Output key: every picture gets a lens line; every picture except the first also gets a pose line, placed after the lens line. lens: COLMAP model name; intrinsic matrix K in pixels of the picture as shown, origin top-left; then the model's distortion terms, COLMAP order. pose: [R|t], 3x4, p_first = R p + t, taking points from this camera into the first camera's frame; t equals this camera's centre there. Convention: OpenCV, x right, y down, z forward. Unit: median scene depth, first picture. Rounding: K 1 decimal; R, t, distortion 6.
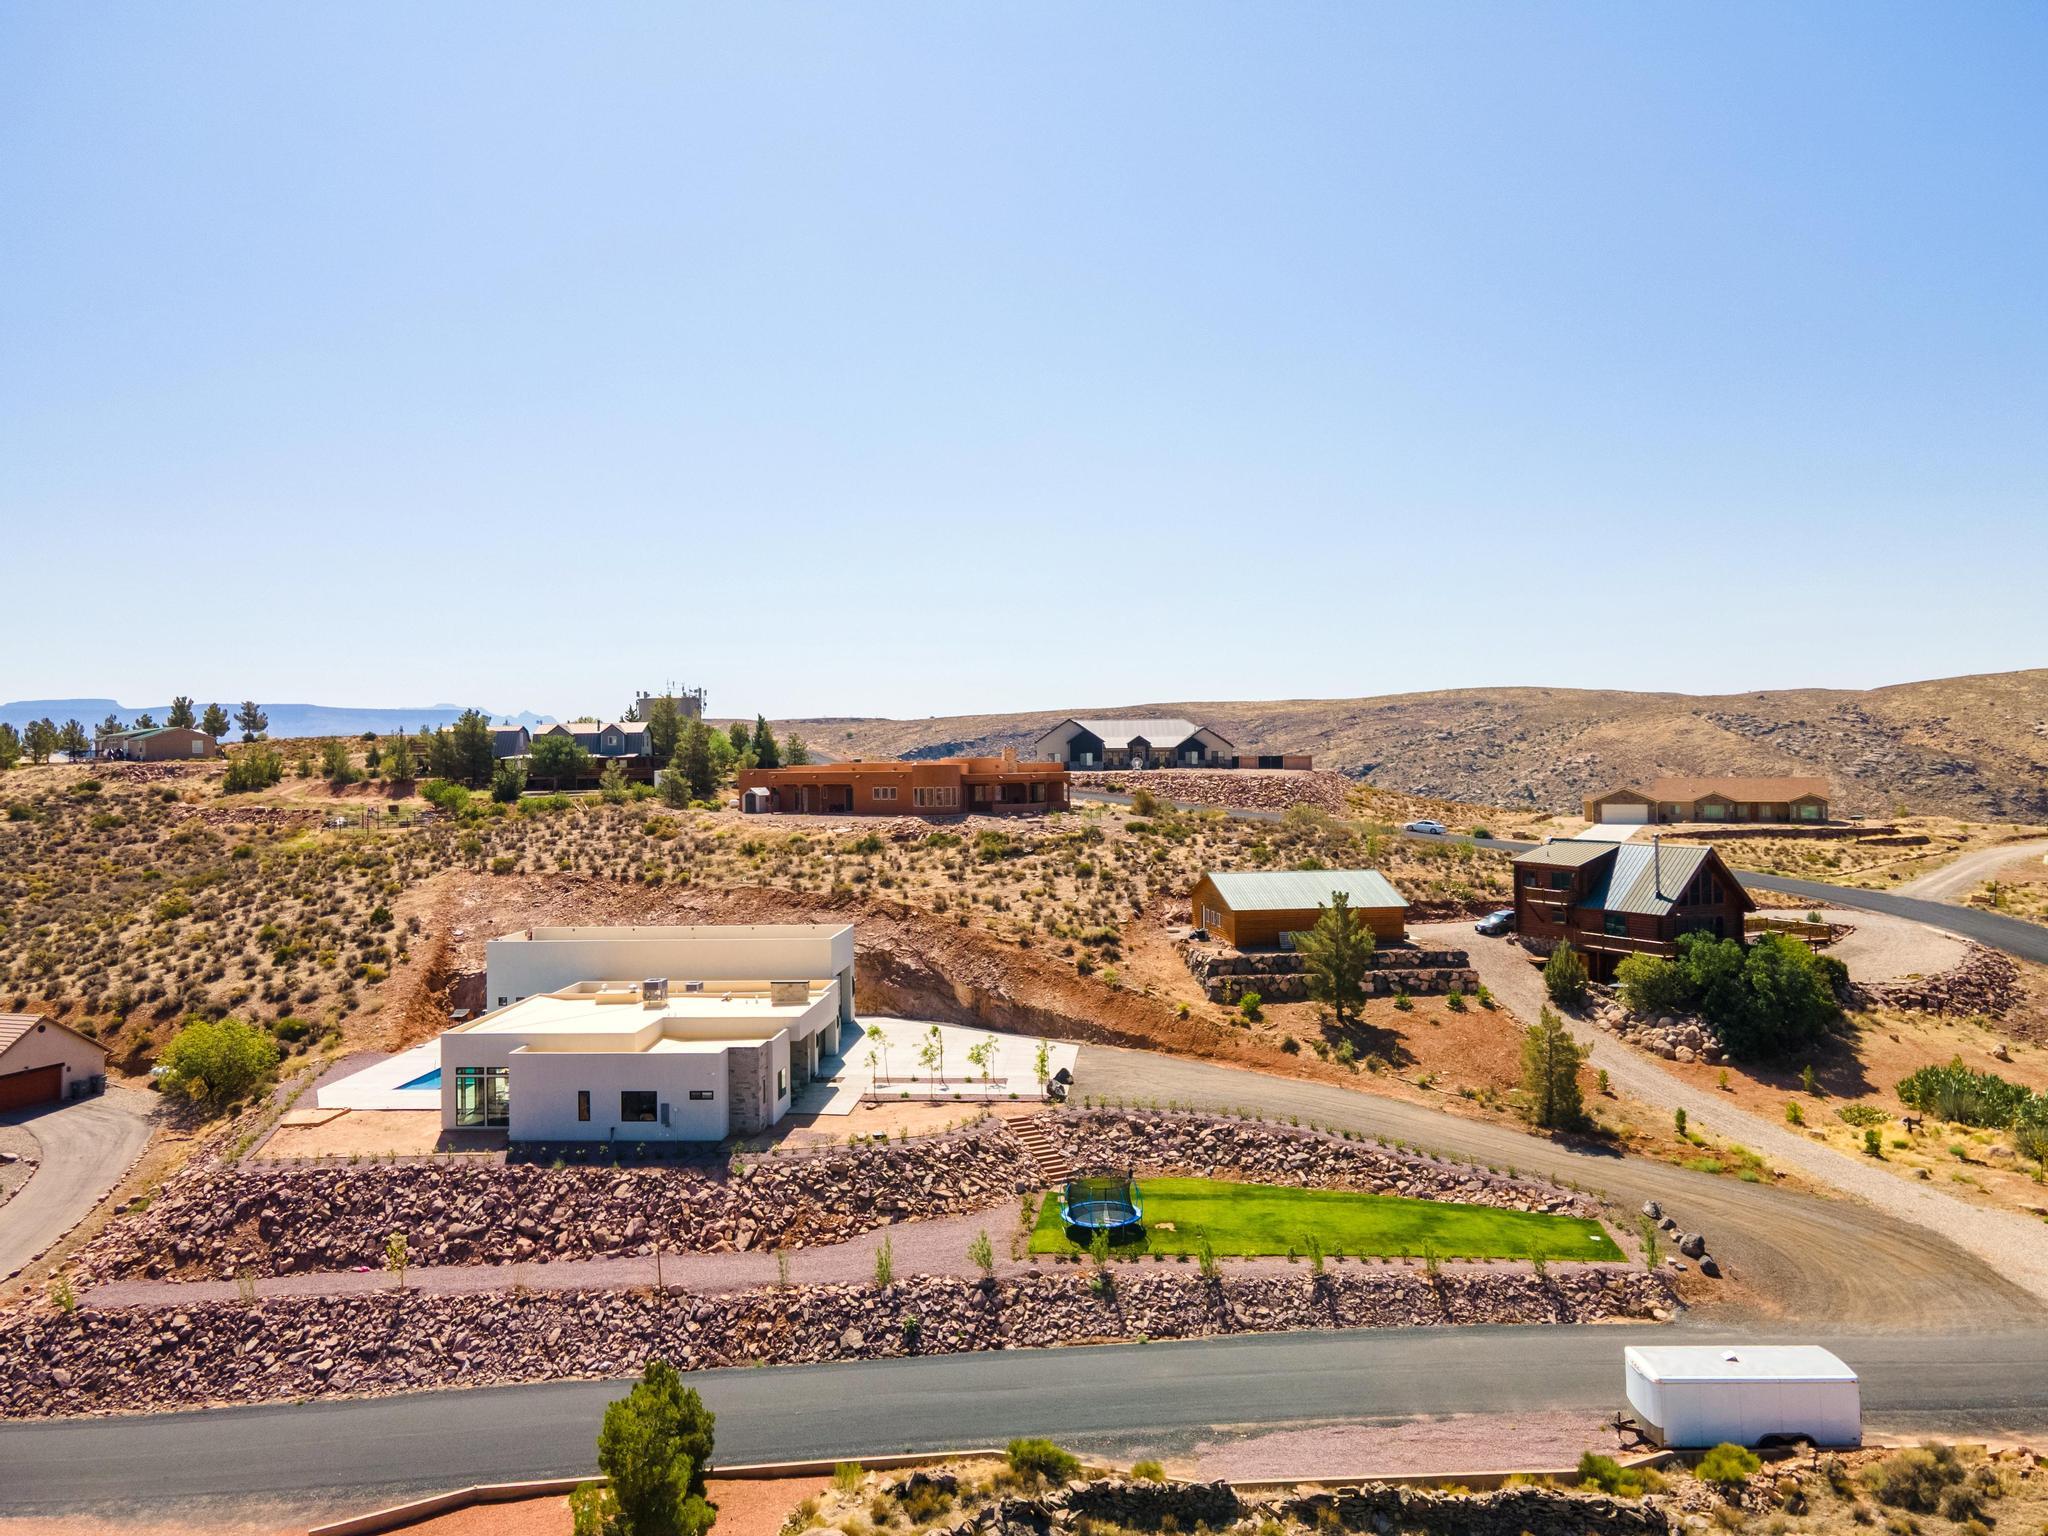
lens RADIAL K [[1490.6, 0, 1022.6], [0, 1490.6, 766.3], [0, 0, 1]] dist [0.024029, 0.042813]
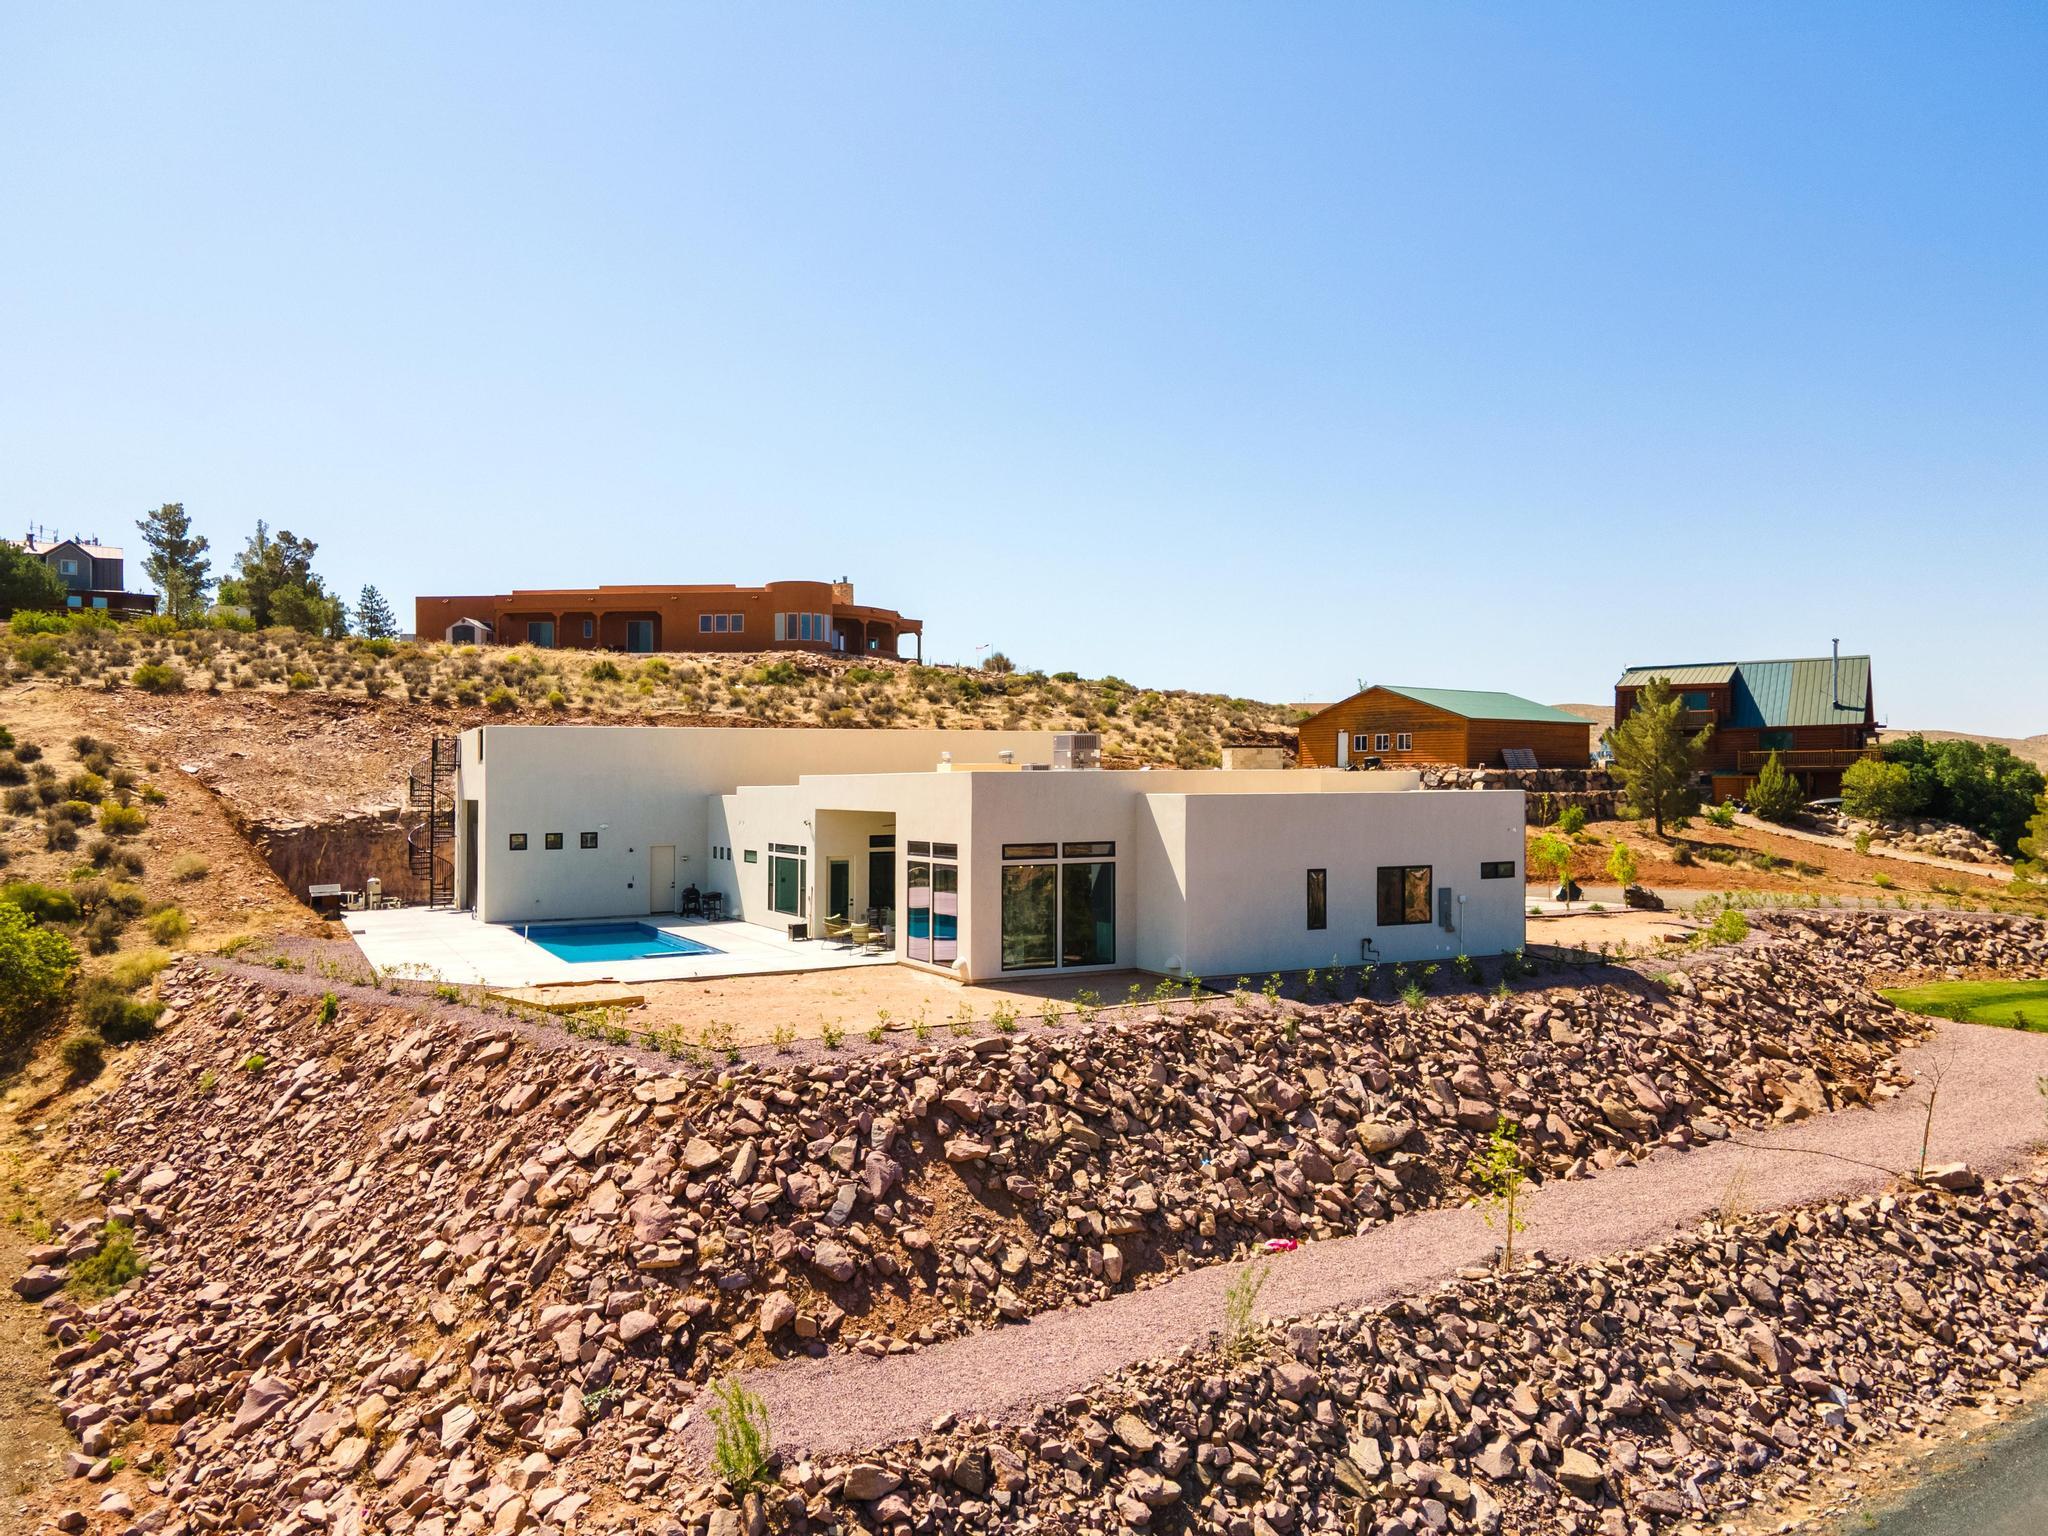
lens RADIAL K [[1505.9, 0, 1034.6], [0, 1505.9, 767.5], [0, 0, 1]] dist [0.012395, 0.066241]
pose [[0.853121, 0.011734, 0.521581, -0.464834], [0.001226, 0.999699, -0.024495, 0.142799], [-0.521712, 0.021536, 0.852850, 0.454485]]
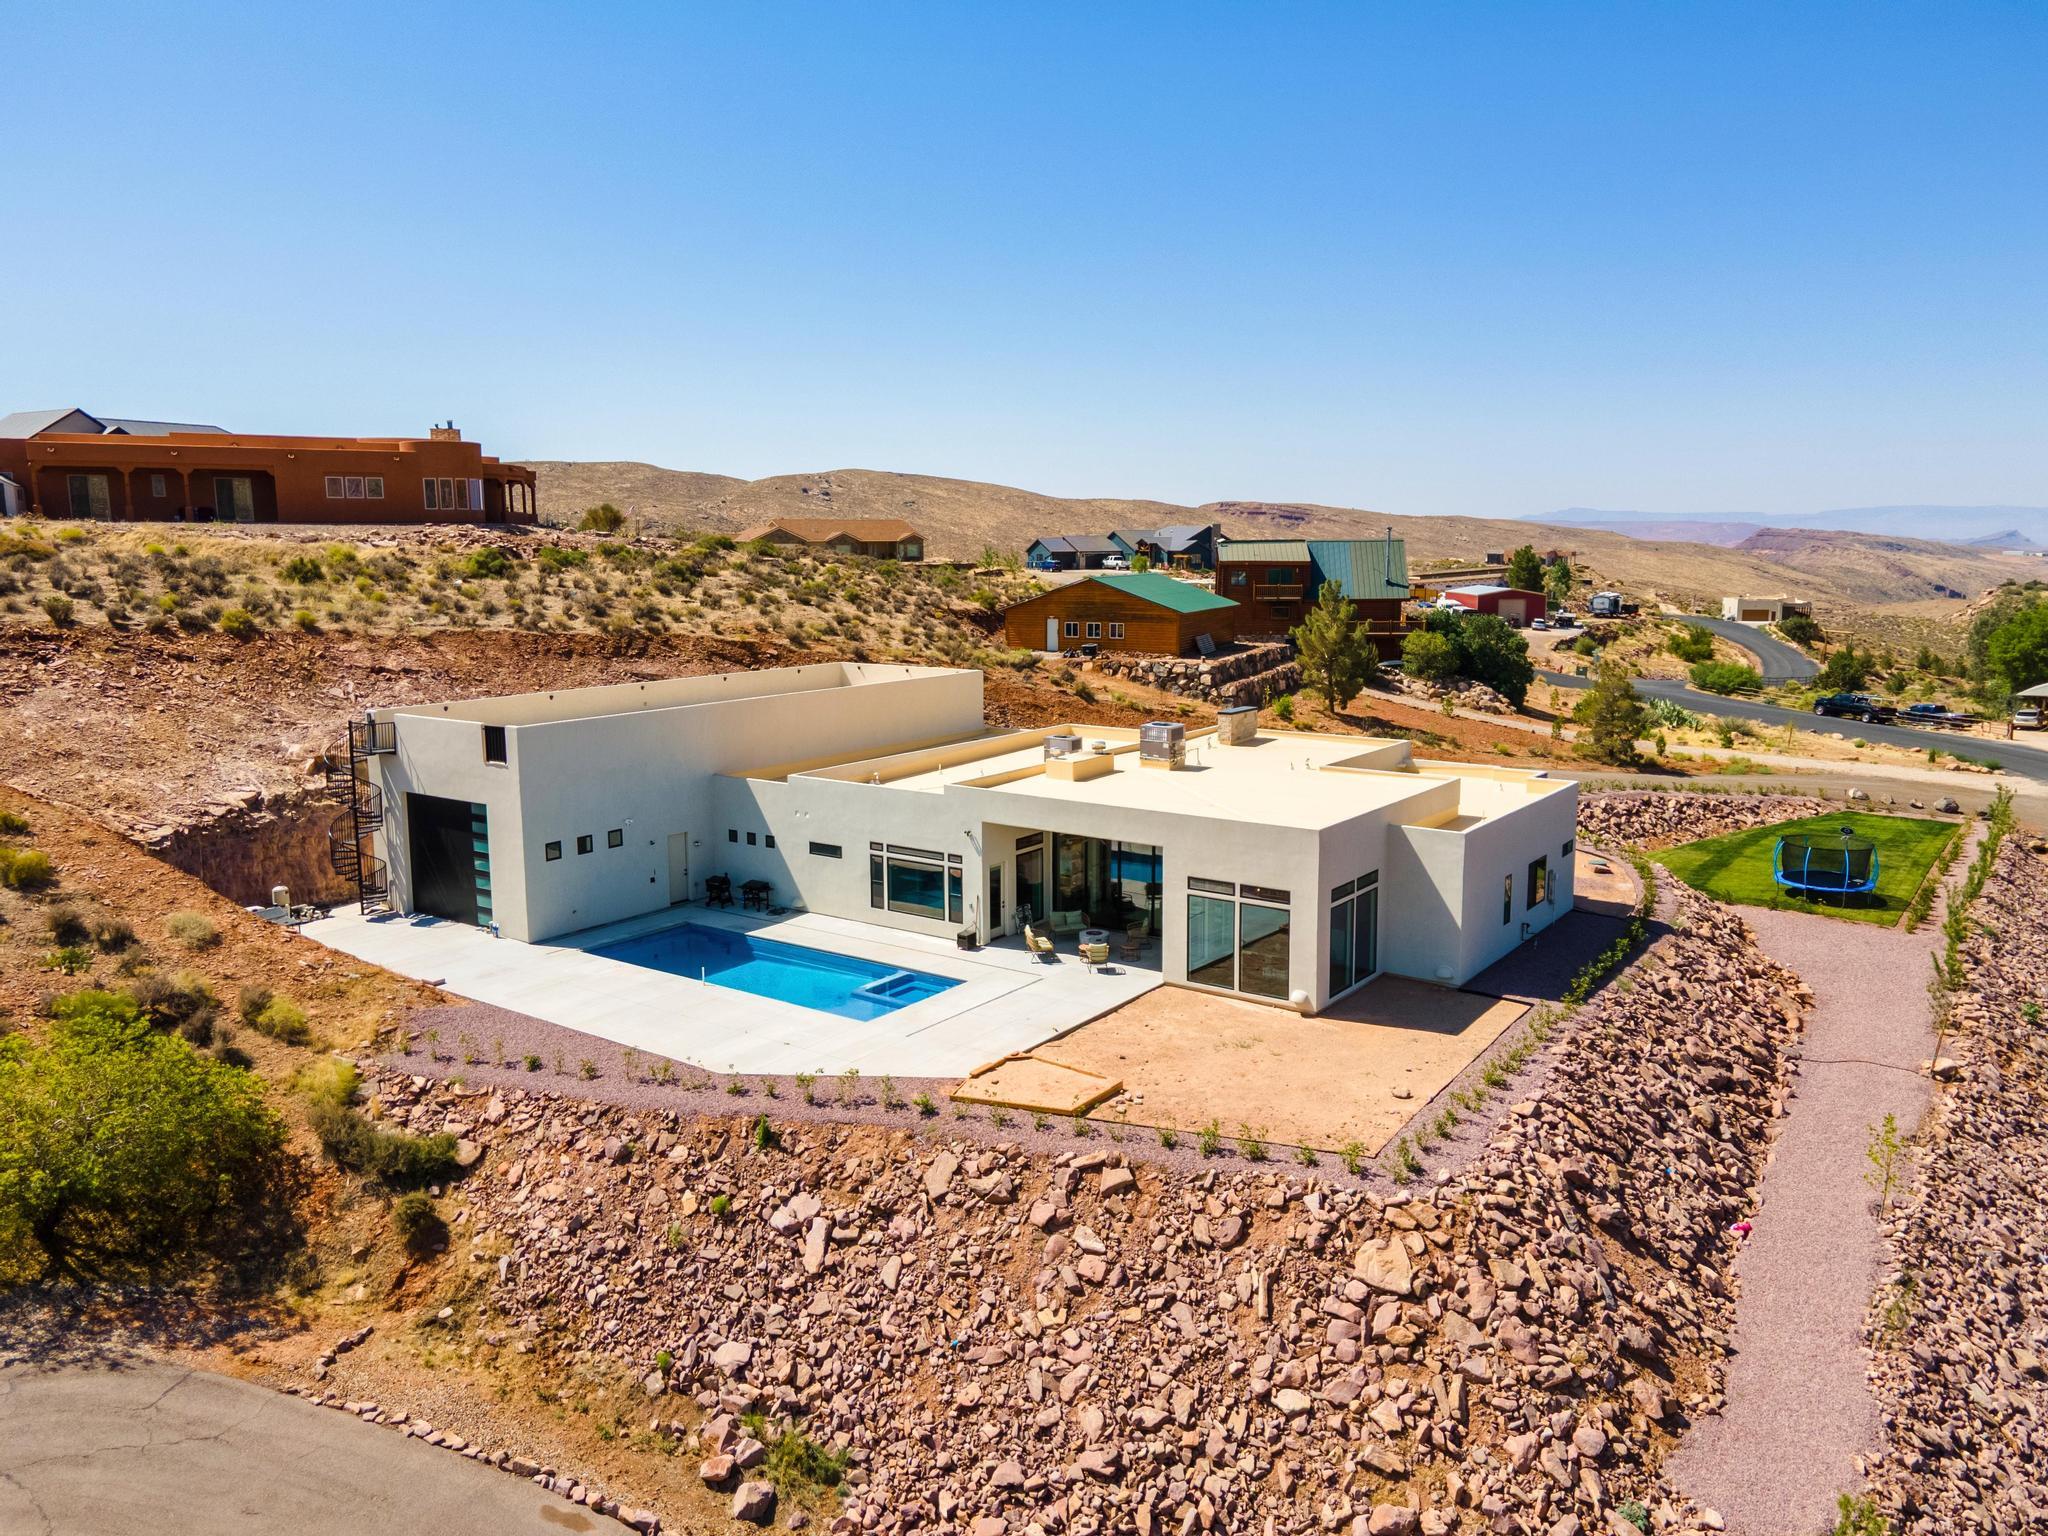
lens RADIAL K [[1490.5, 0, 1024.9], [0, 1490.5, 756.6], [0, 0, 1]] dist [0.043107, -0.002050]
pose [[0.526909, -0.114600, 0.842160, -0.656896], [0.004972, 0.991267, 0.131780, 0.065514], [-0.849907, -0.065249, 0.522877, 0.624430]]
